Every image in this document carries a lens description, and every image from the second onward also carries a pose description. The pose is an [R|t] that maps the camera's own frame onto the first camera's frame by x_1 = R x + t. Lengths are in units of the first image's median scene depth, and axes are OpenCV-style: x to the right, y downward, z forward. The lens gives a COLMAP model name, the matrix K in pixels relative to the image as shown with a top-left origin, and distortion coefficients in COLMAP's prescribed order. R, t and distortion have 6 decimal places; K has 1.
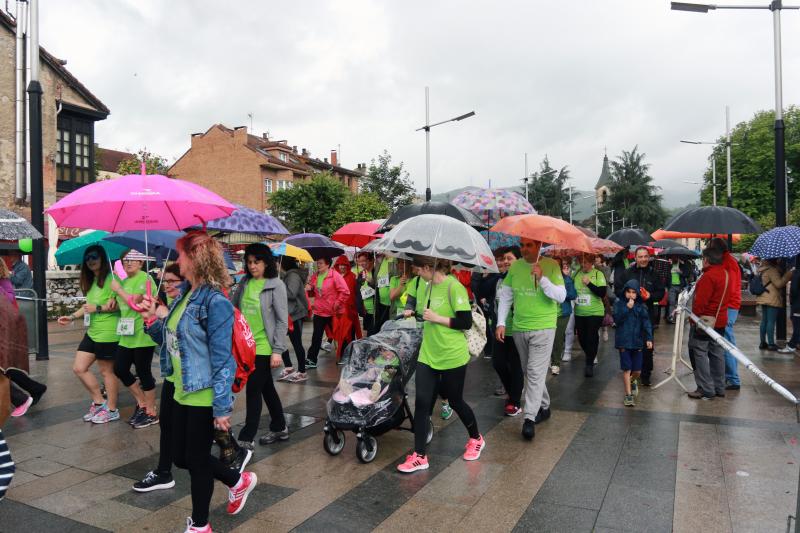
lens RADIAL K [[622.8, 0, 395.4], [0, 622.8, 271.0], [0, 0, 1]] dist [-0.080896, 0.042811]
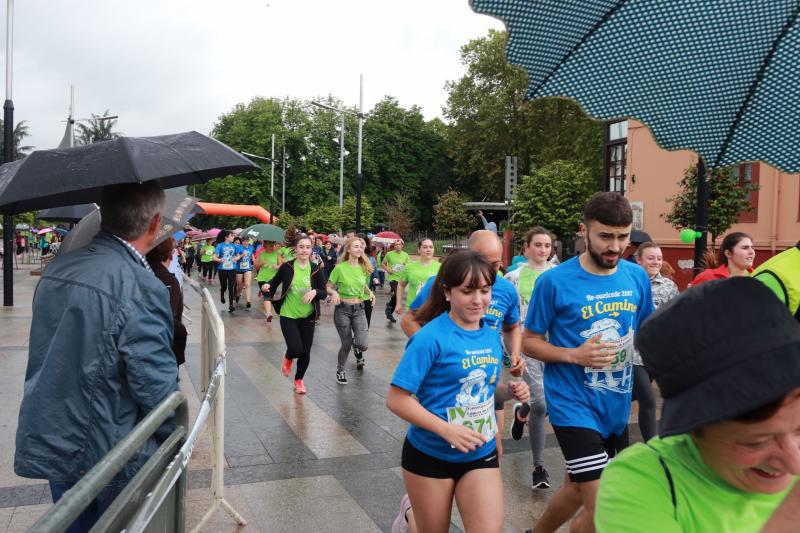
lens RADIAL K [[623.5, 0, 396.5], [0, 623.5, 269.2], [0, 0, 1]] dist [-0.084102, 0.049880]
pose [[0.656114, -0.003189, 0.754655, -0.048388], [-0.026339, 0.999285, 0.027122, -0.002663], [-0.754202, -0.037672, 0.655560, 0.144377]]
